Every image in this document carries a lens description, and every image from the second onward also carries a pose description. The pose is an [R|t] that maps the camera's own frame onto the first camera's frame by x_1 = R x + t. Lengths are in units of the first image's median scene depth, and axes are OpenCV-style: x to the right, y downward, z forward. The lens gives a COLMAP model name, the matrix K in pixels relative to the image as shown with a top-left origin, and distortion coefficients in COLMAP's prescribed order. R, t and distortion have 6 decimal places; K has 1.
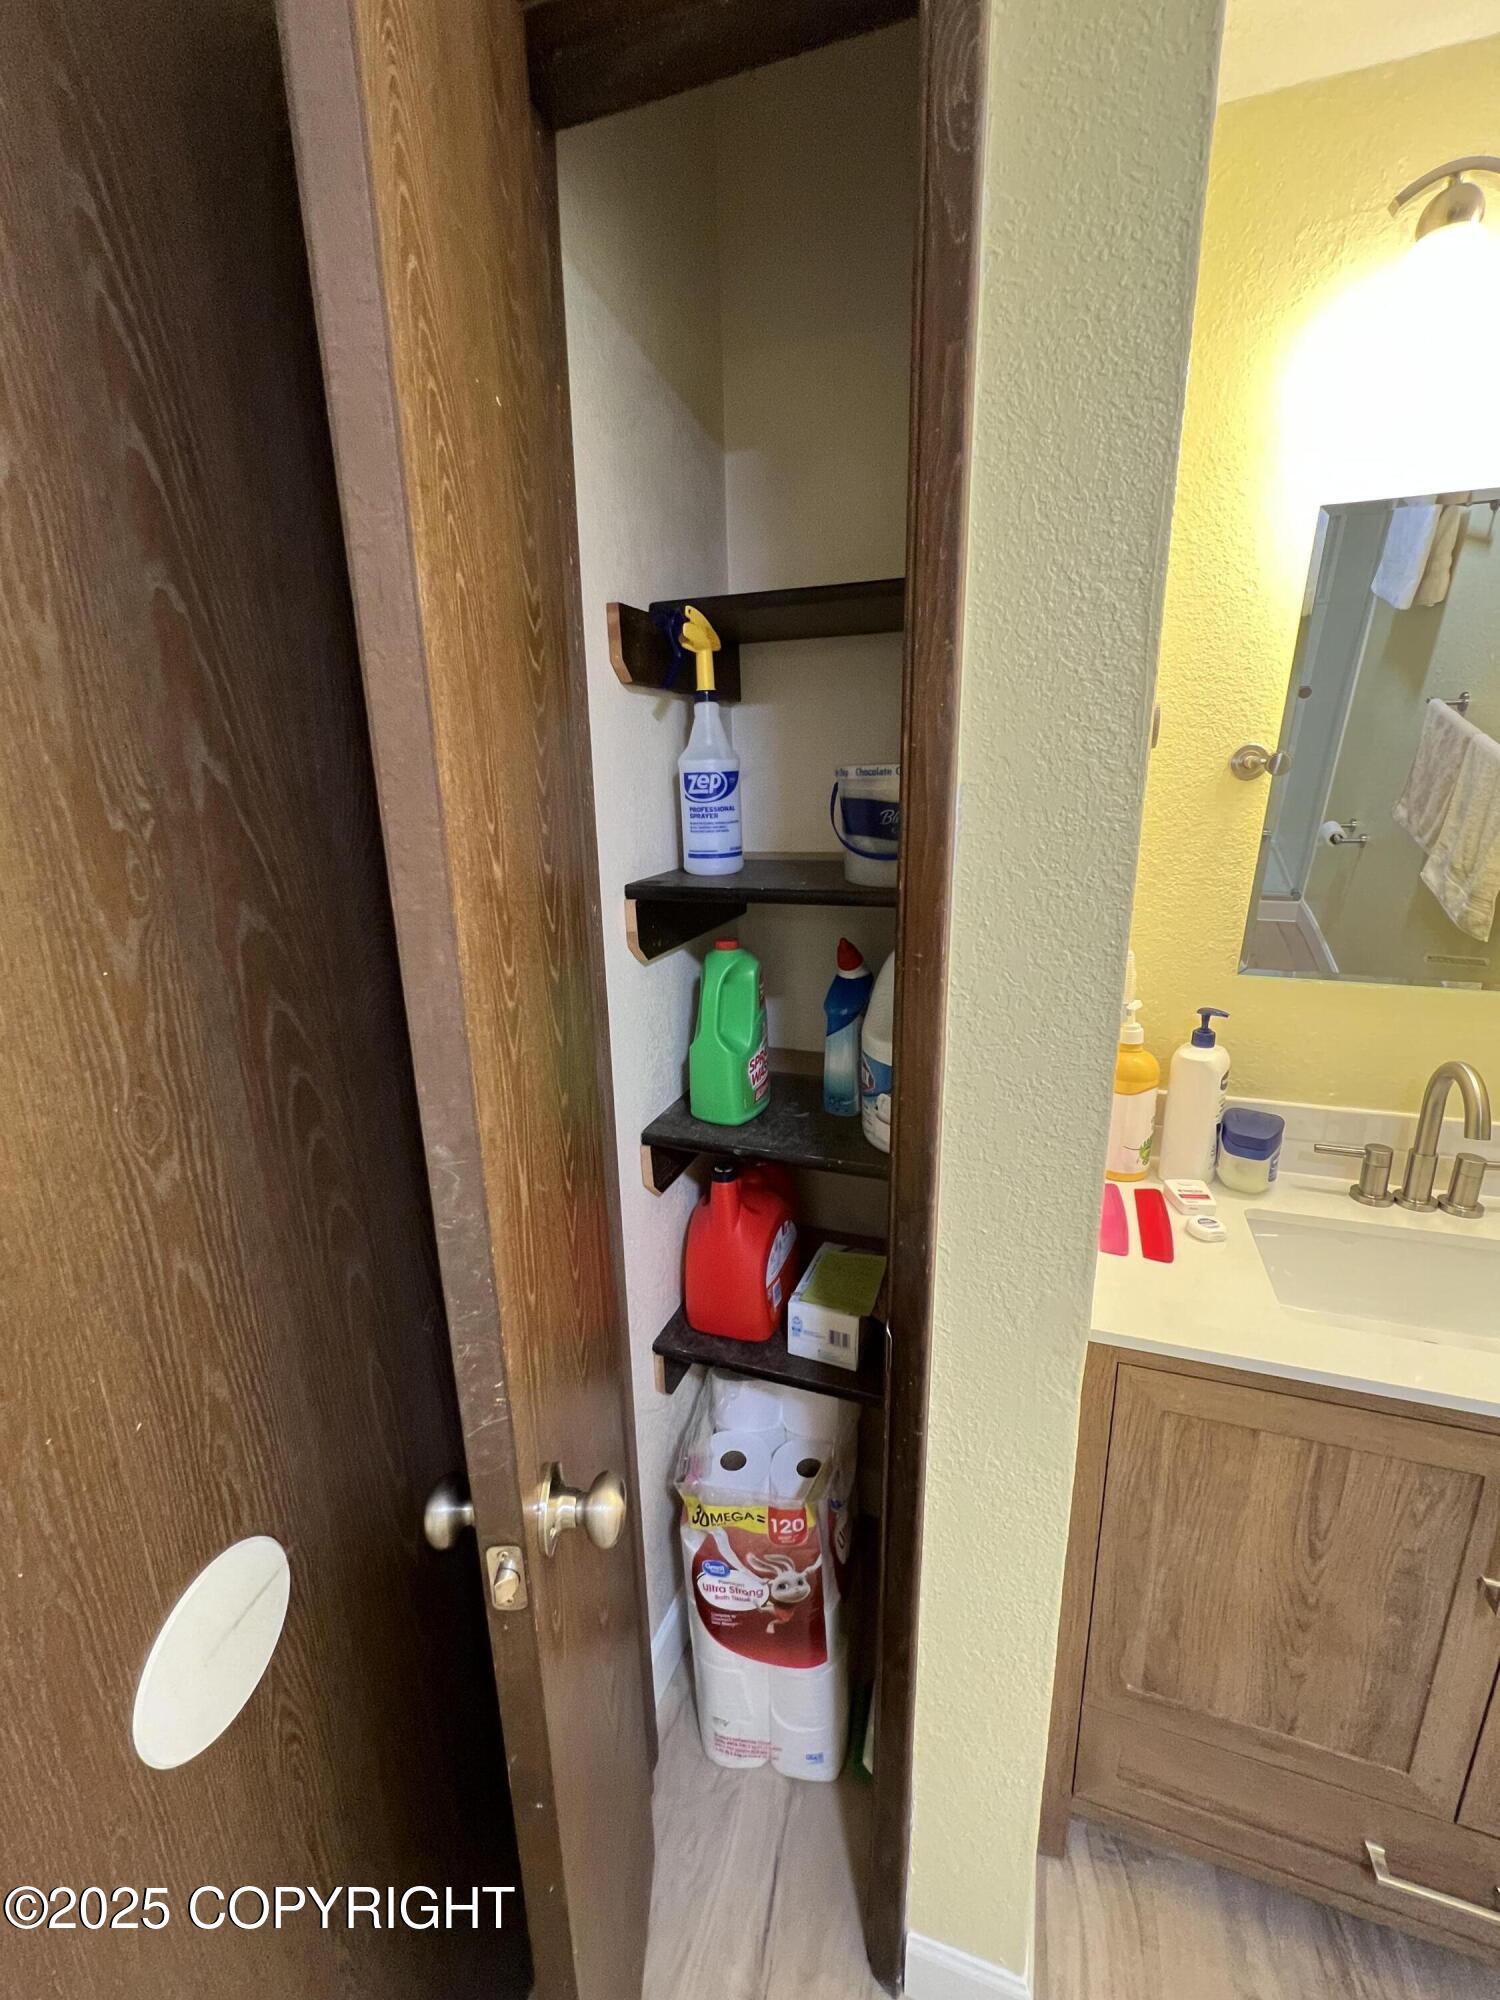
lens RADIAL K [[832.7, 0, 751.2], [0, 832.7, 997.7], [0, 0, 1]] dist [0.000392, 0.000224]
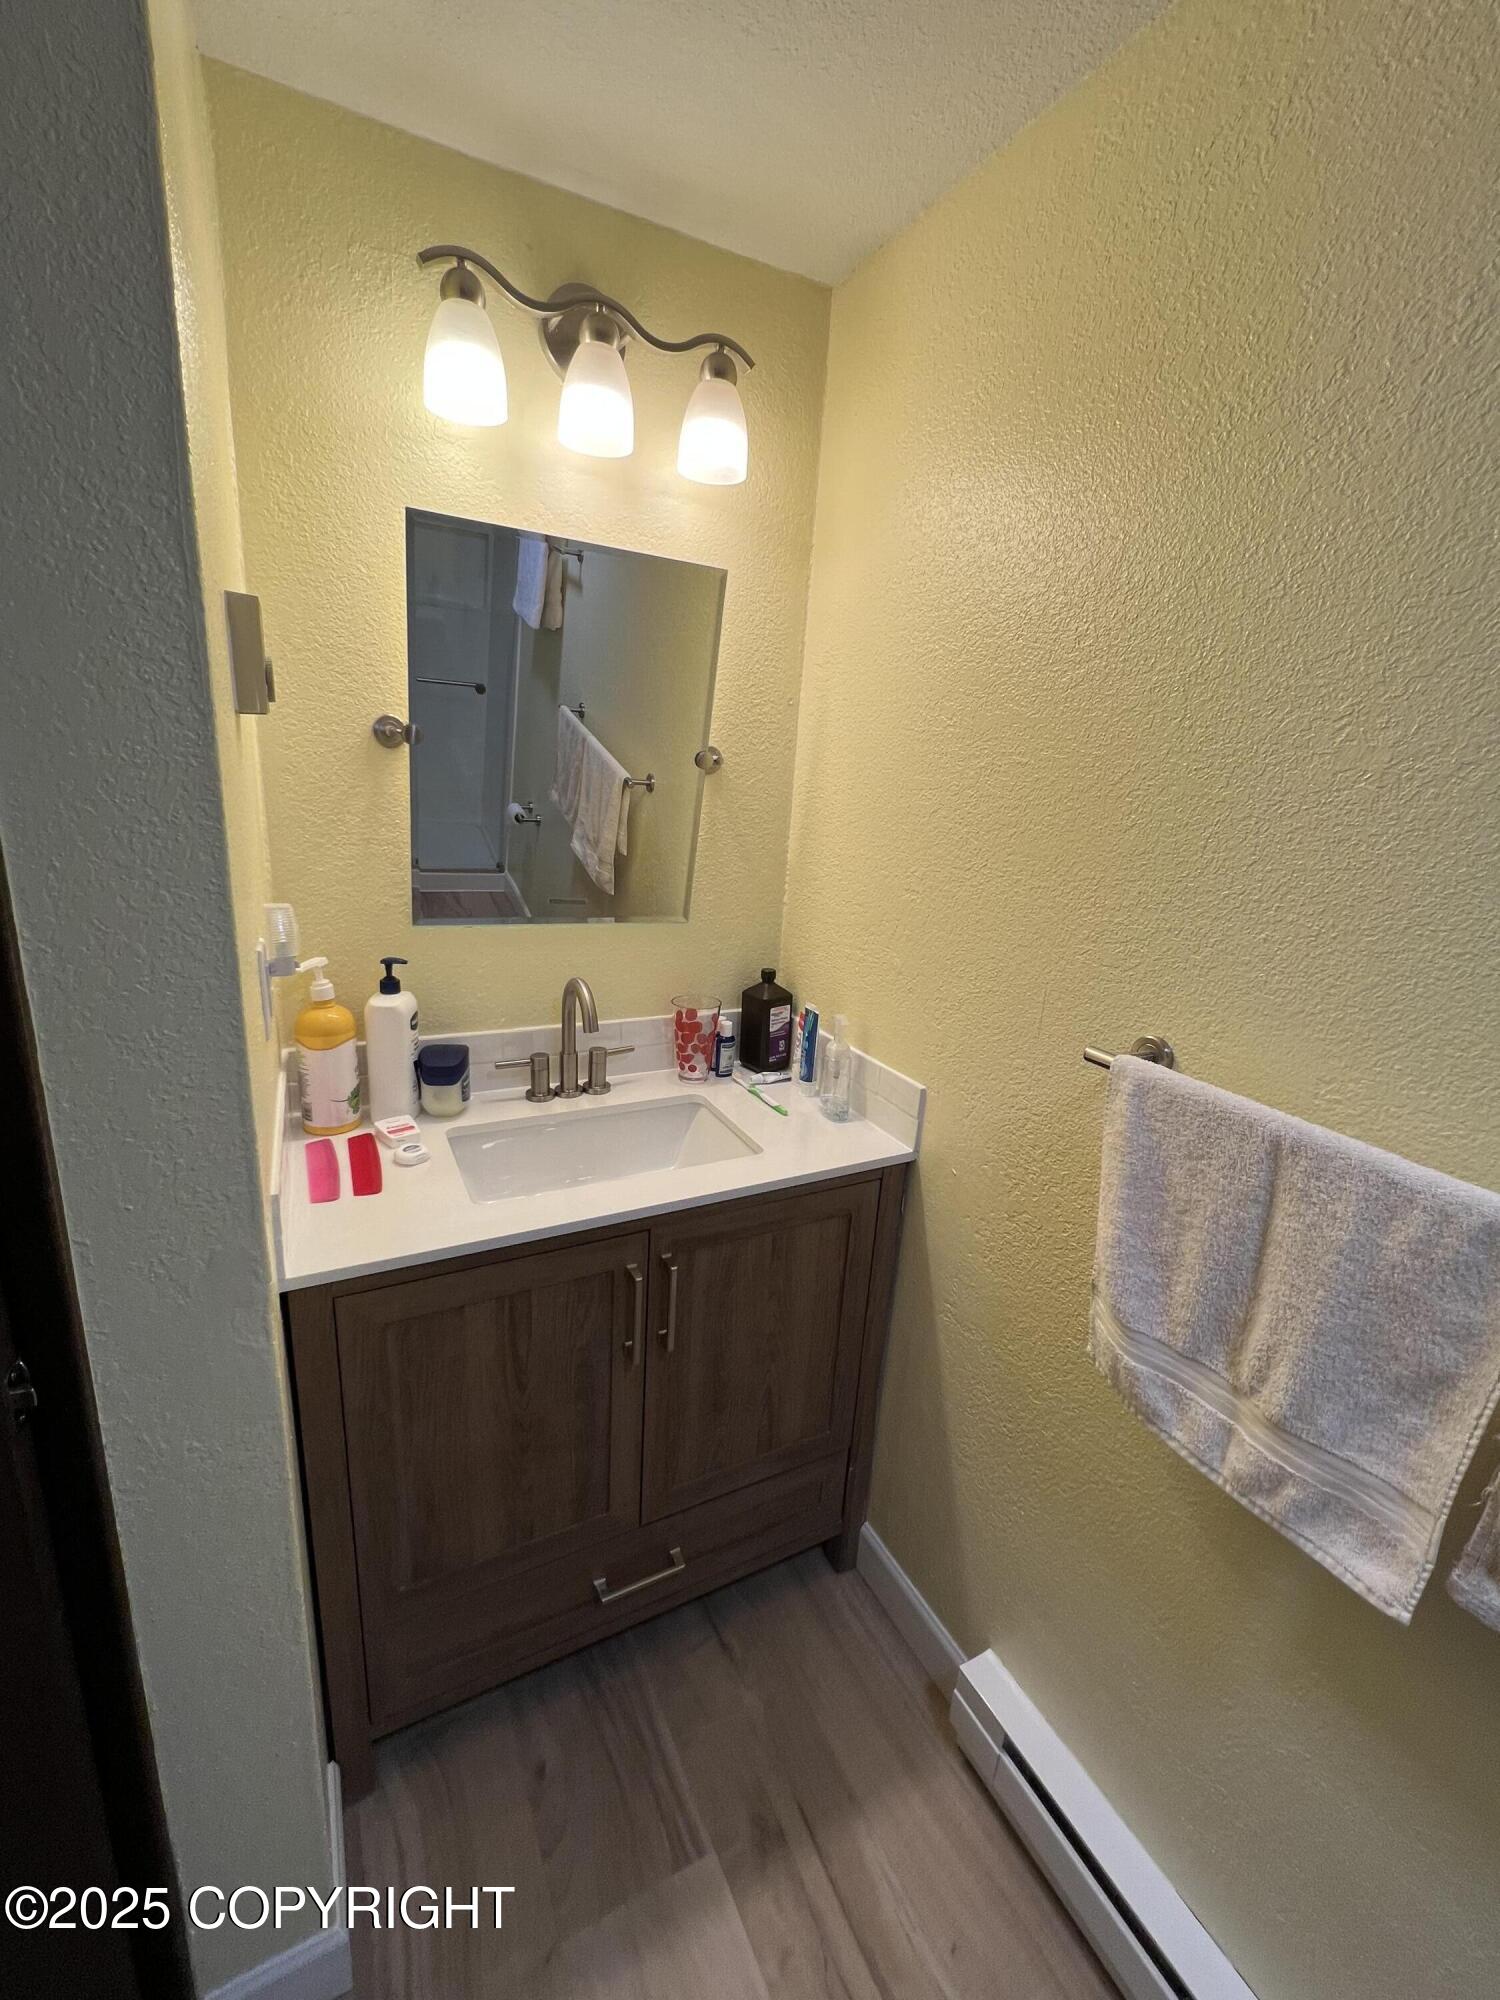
lens RADIAL K [[832.7, 0, 750.8], [0, 832.7, 1001.1], [0, 0, 1]] dist [0.000392, 0.000224]
pose [[0.673658, -0.131799, 0.727196, 0.068487], [0.116291, 0.990616, 0.071813, 0.045391], [-0.729837, 0.036189, 0.682663, -0.084866]]
